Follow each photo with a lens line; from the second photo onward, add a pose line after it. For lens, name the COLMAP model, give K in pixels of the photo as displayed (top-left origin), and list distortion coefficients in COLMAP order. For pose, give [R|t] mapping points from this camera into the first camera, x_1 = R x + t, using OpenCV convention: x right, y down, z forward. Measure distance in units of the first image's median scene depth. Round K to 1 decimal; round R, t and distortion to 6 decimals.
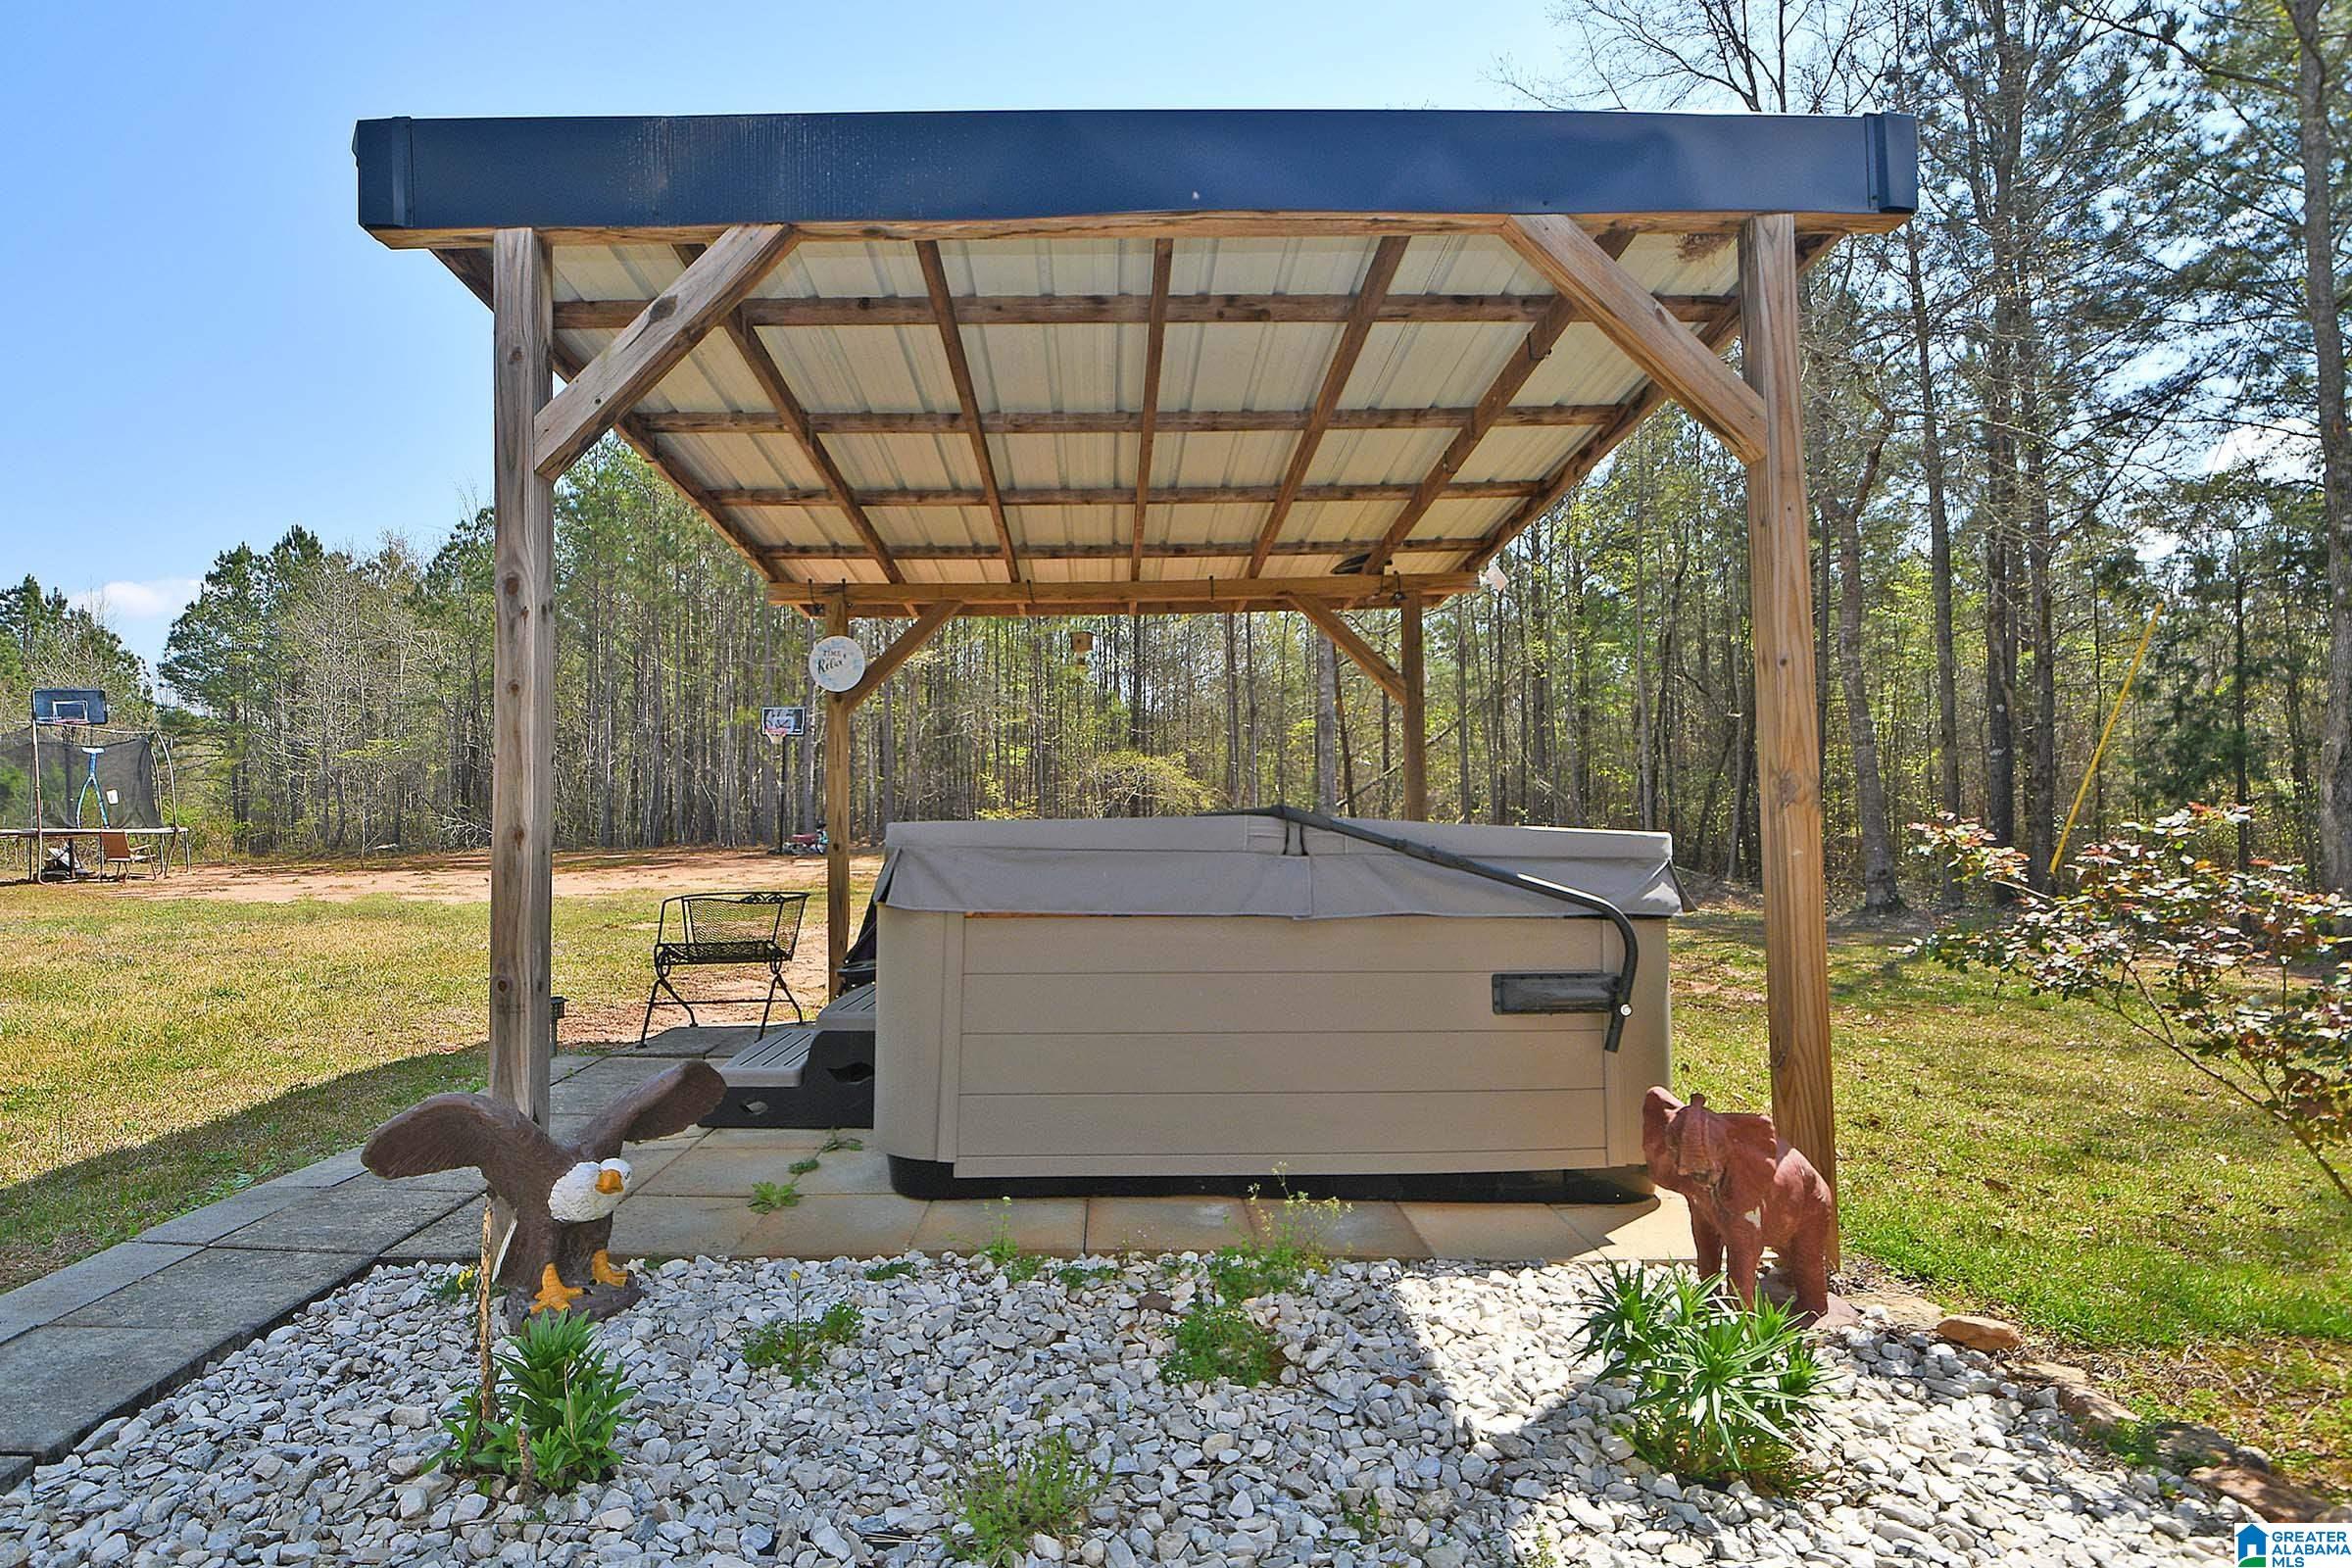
lens RADIAL K [[1085.6, 0, 1176.0], [0, 1085.6, 784.0], [0, 0, 1]] dist [-0.001498, -0.000164]
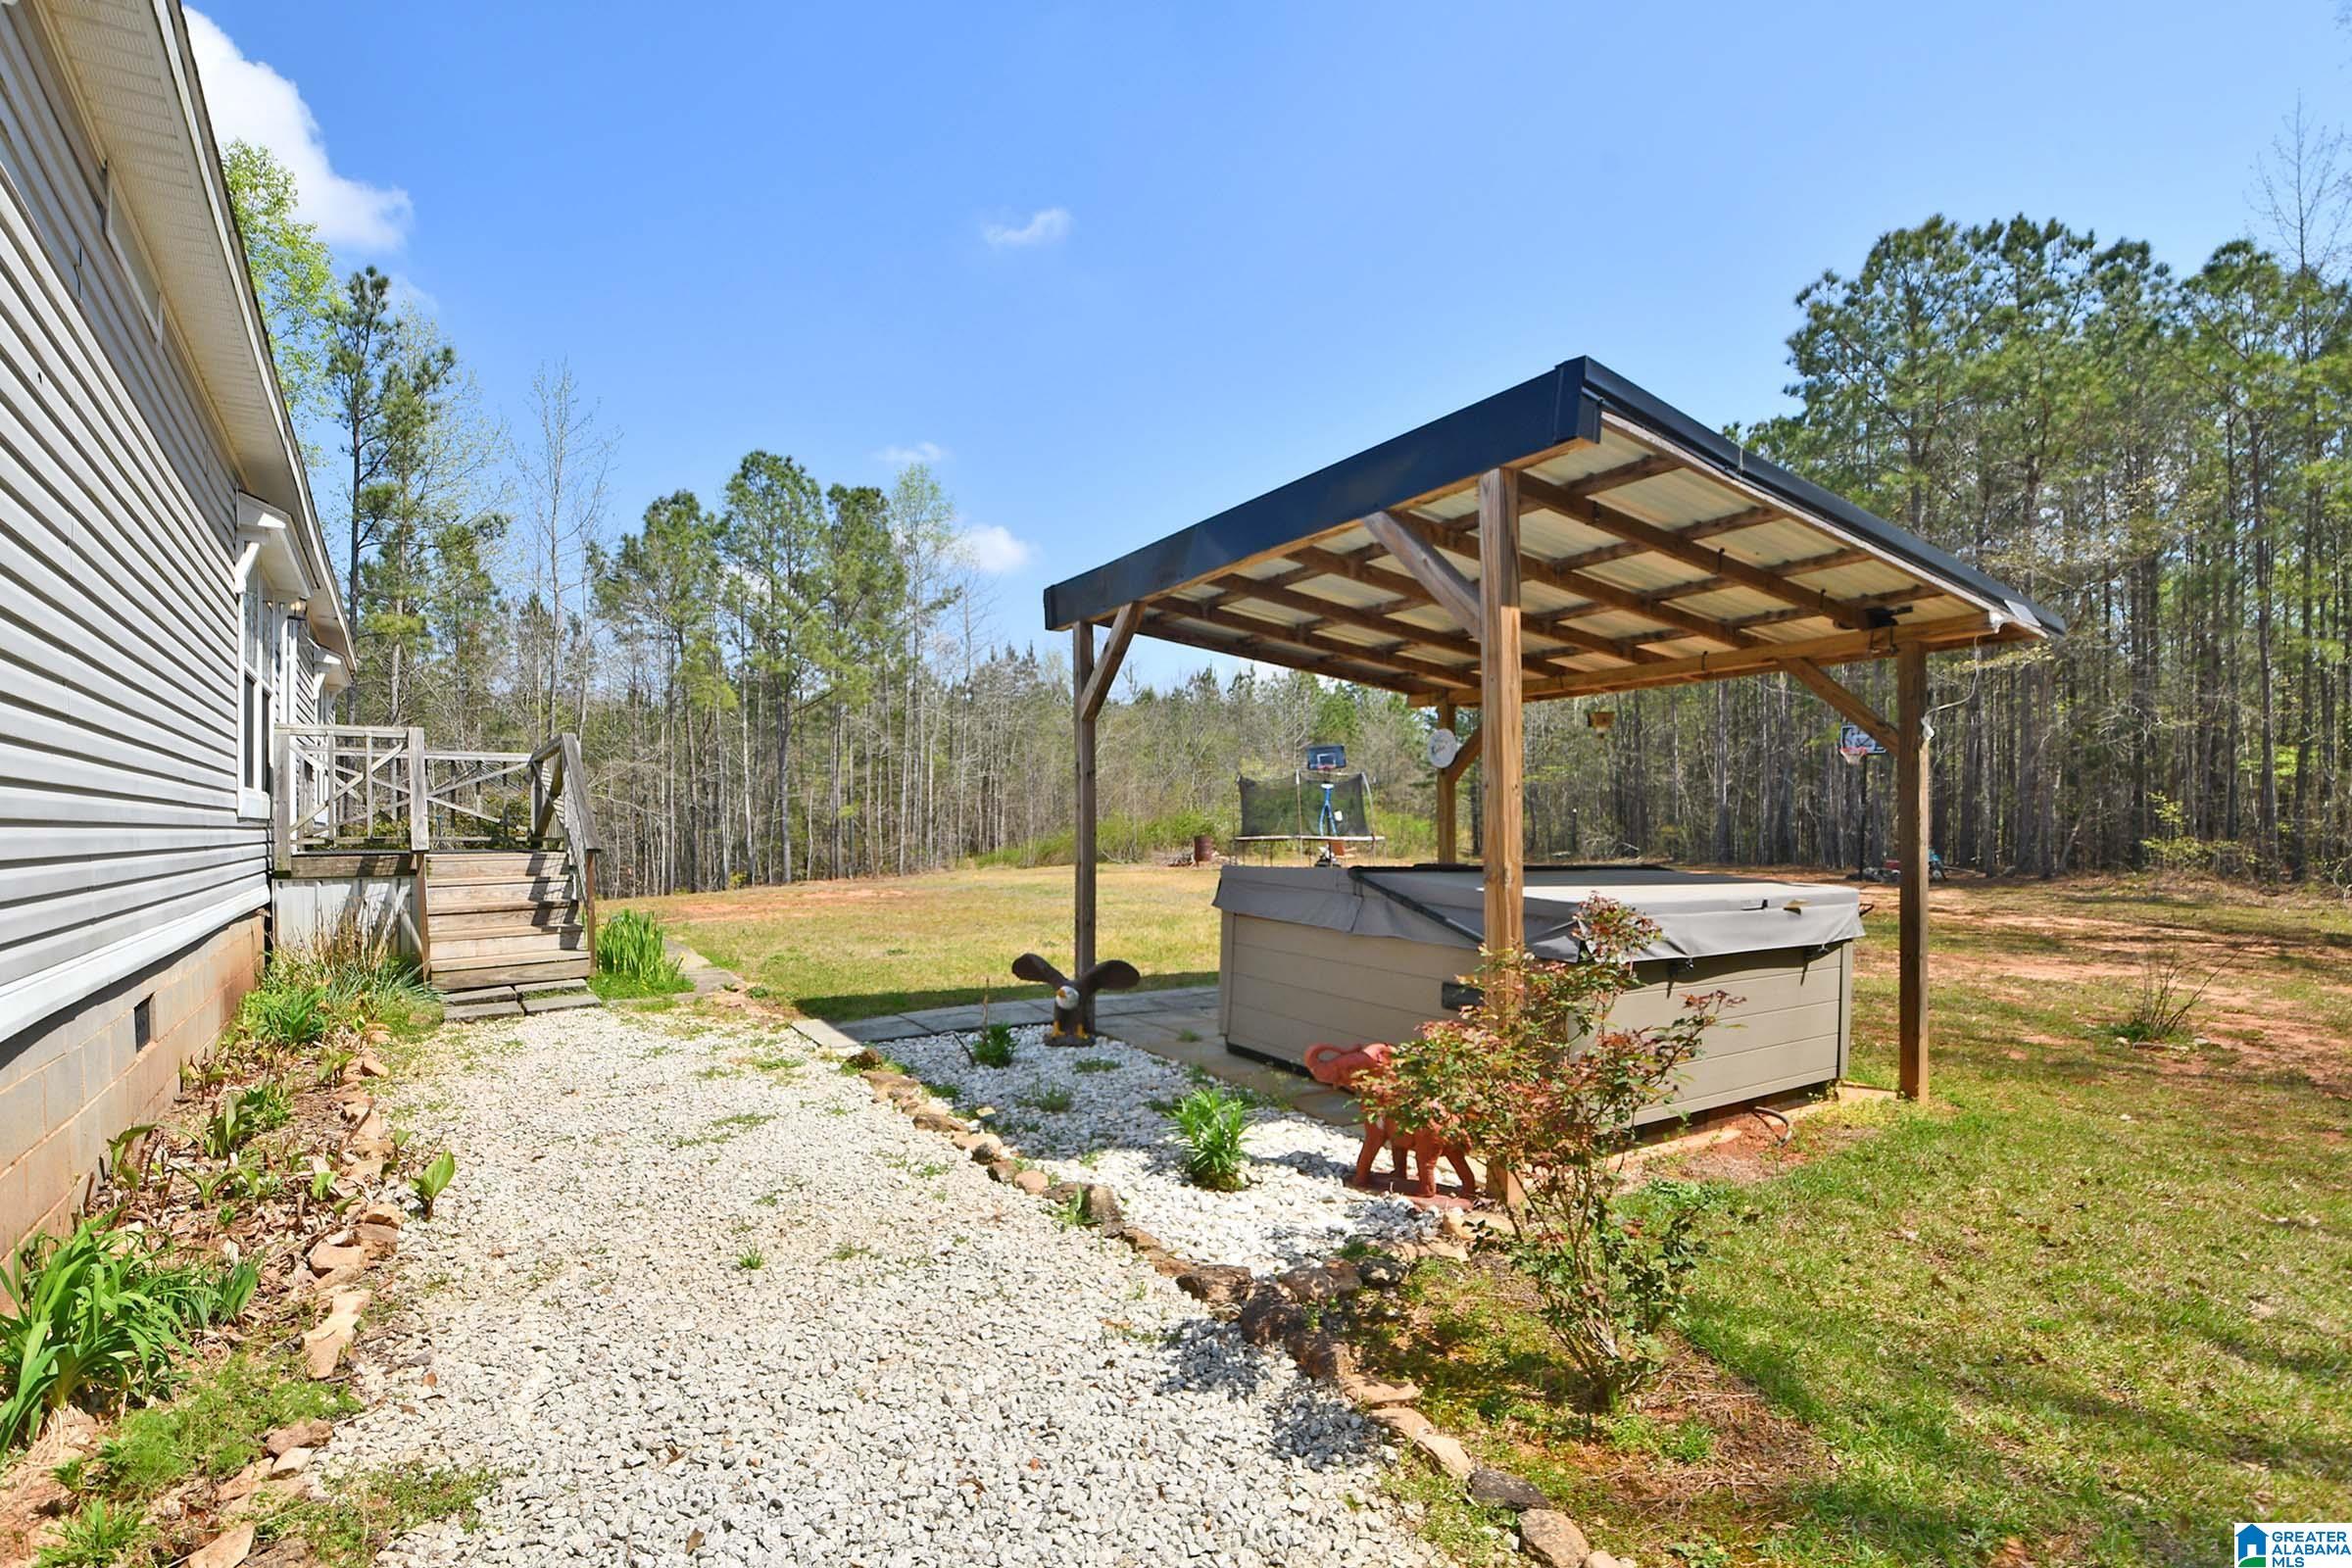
lens RADIAL K [[1085.6, 0, 1176.0], [0, 1085.6, 784.0], [0, 0, 1]] dist [-0.001498, -0.000164]
pose [[0.527859, -0.013326, -0.849227, 1.637844], [0.002225, 0.999895, -0.014307, -0.088374], [0.849329, 0.005662, 0.527833, -0.147597]]
